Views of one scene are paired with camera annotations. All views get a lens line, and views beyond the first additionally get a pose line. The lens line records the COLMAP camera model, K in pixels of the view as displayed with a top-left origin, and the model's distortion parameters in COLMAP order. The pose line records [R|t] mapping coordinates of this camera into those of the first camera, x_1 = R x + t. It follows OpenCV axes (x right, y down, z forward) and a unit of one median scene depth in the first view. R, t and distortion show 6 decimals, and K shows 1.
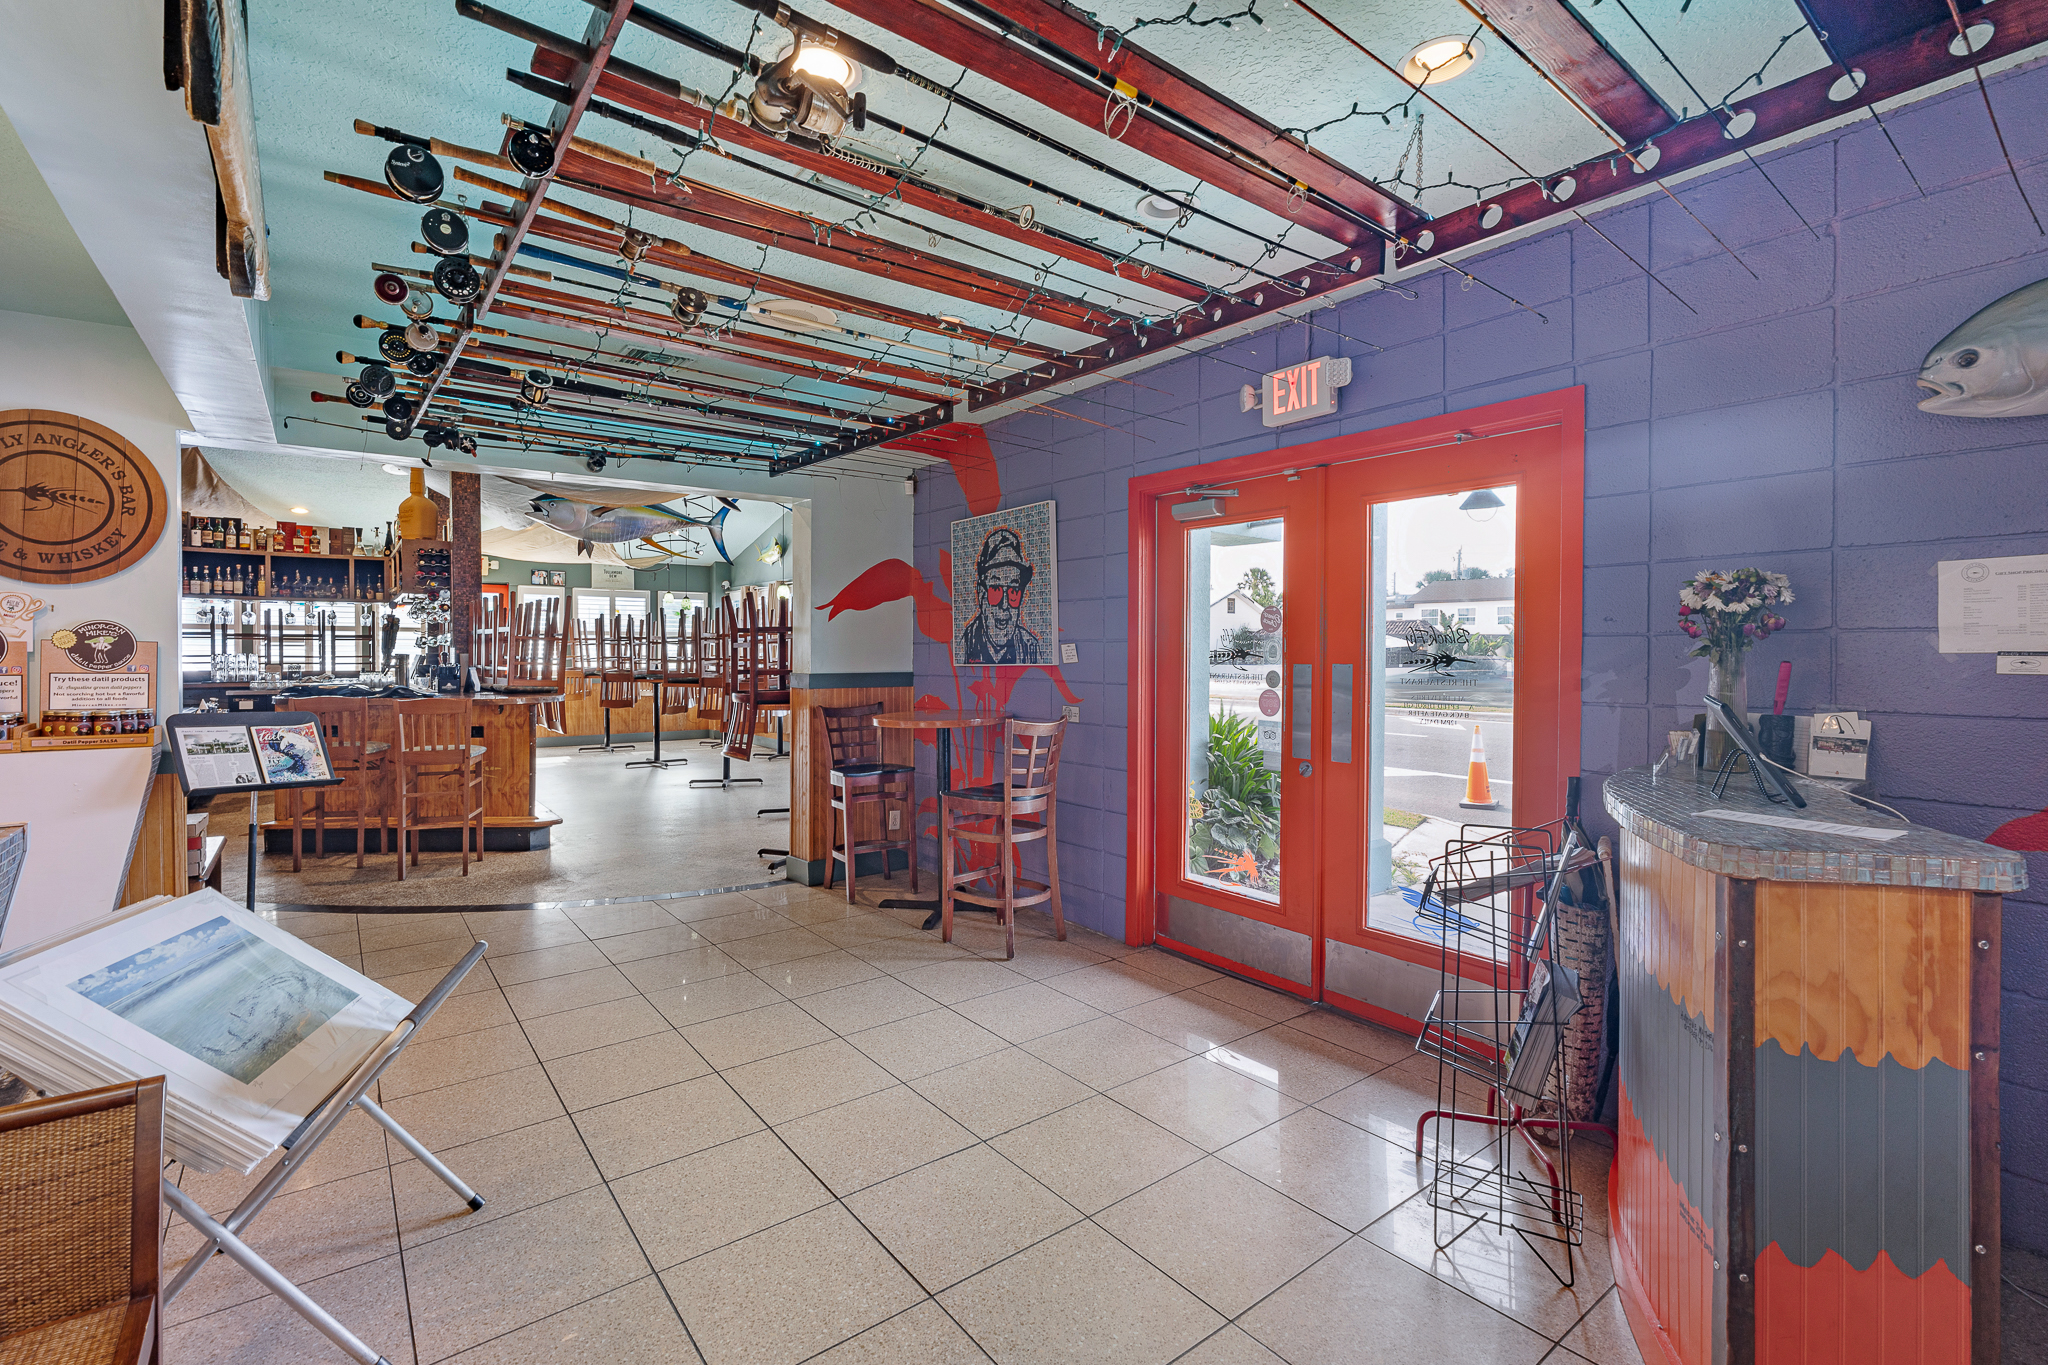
lens RADIAL K [[924.9, 0, 1019.1], [0, 924.9, 662.7], [0, 0, 1]] dist [-0.001723, -0.000059]
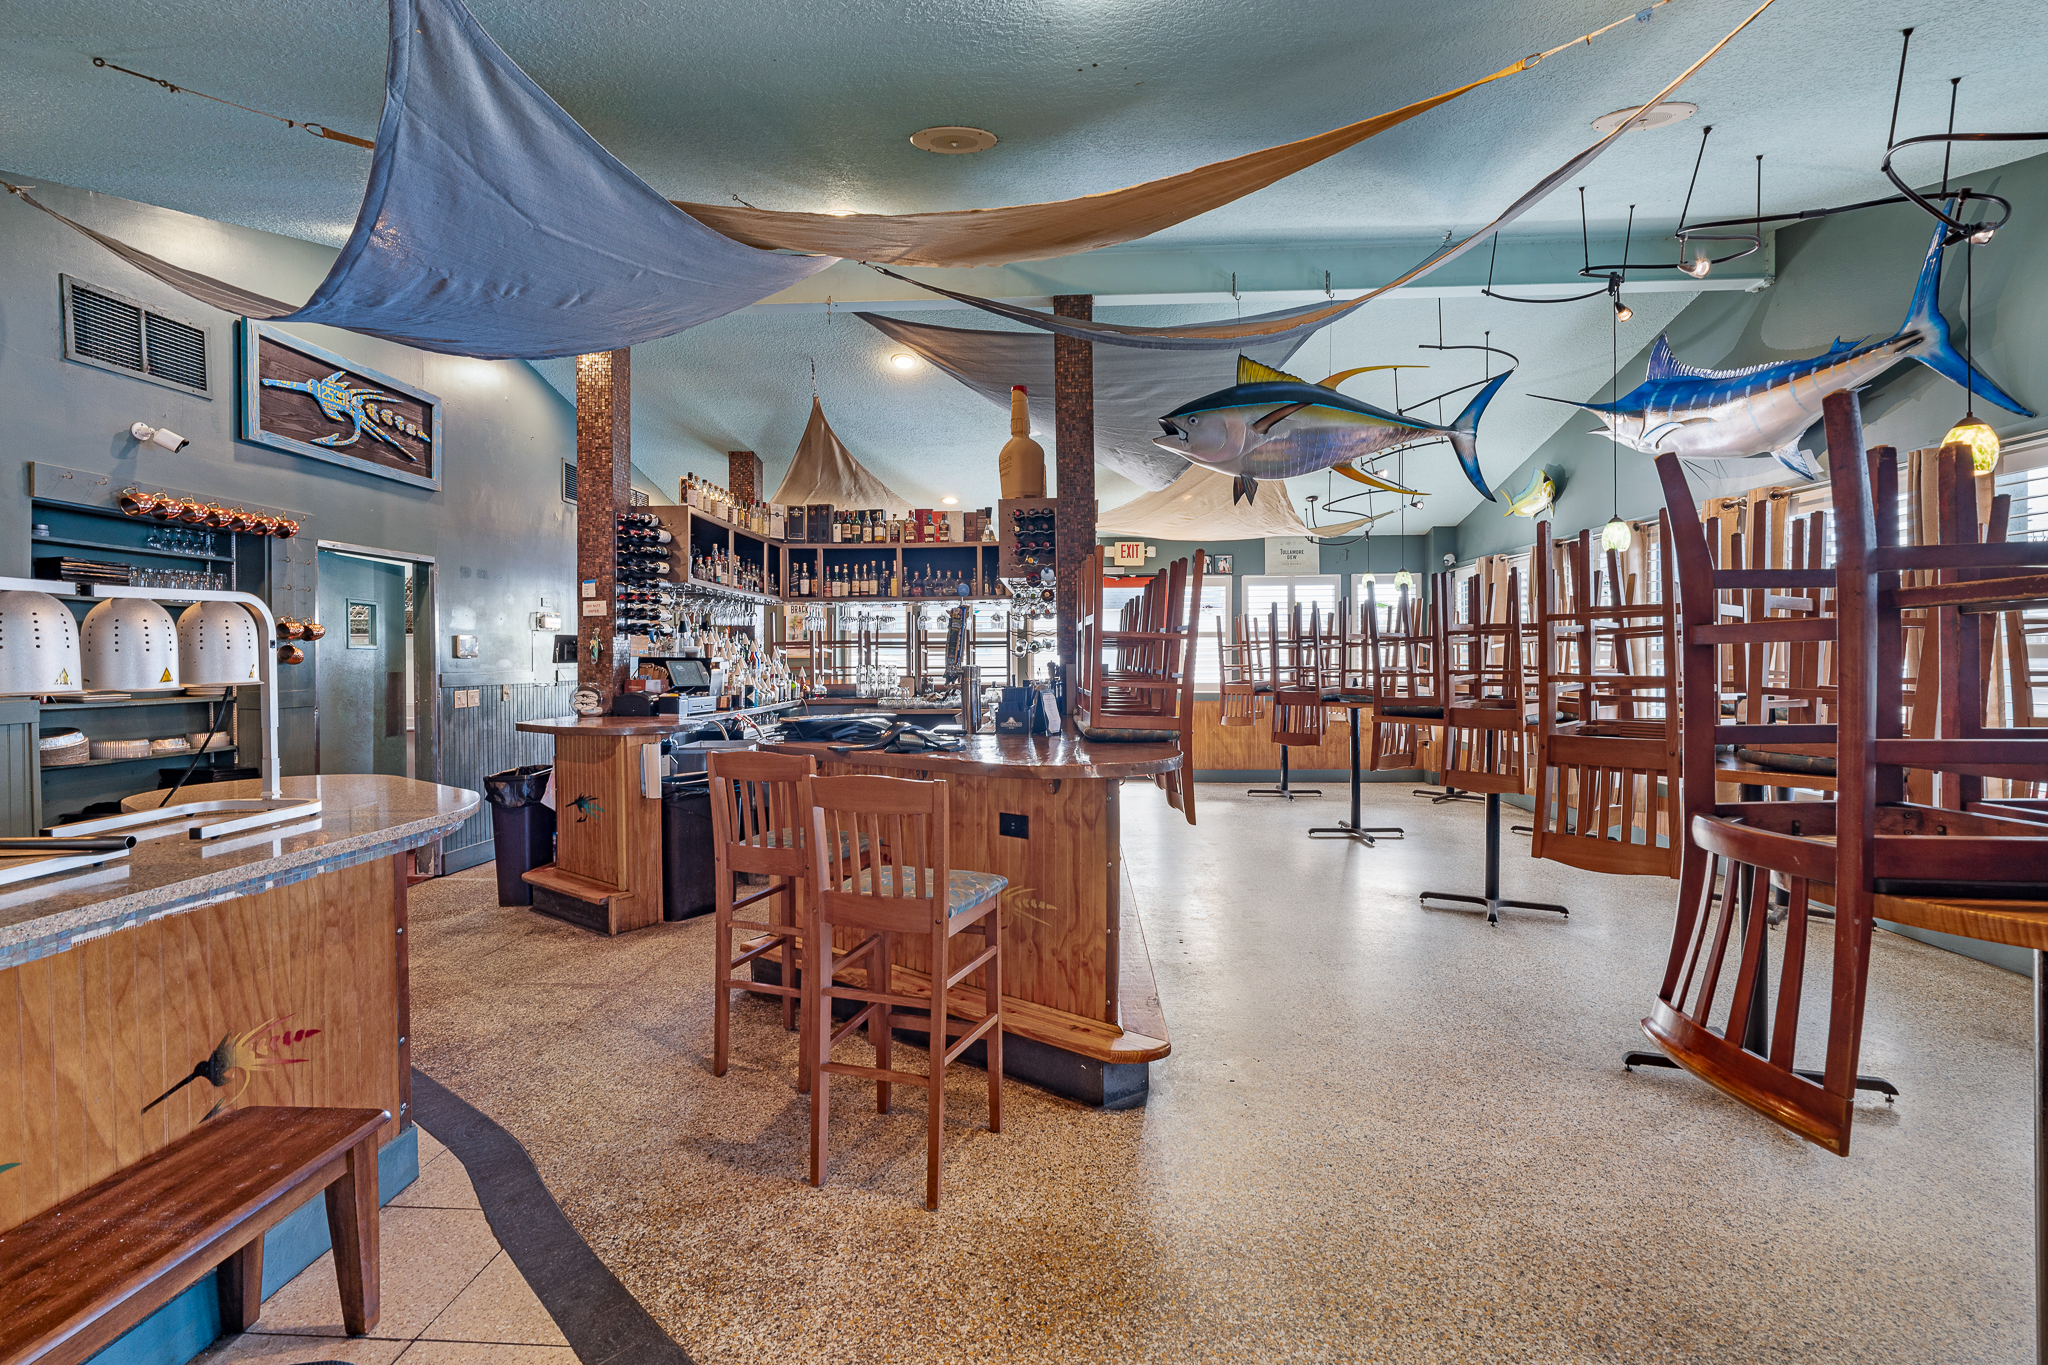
lens RADIAL K [[924.9, 0, 1019.1], [0, 924.9, 662.7], [0, 0, 1]] dist [-0.001723, -0.000059]
pose [[0.761323, -0.004853, -0.648355, -0.178374], [0.001081, 0.999980, -0.006216, -0.005868], [0.648372, 0.004031, 0.761313, 0.418553]]
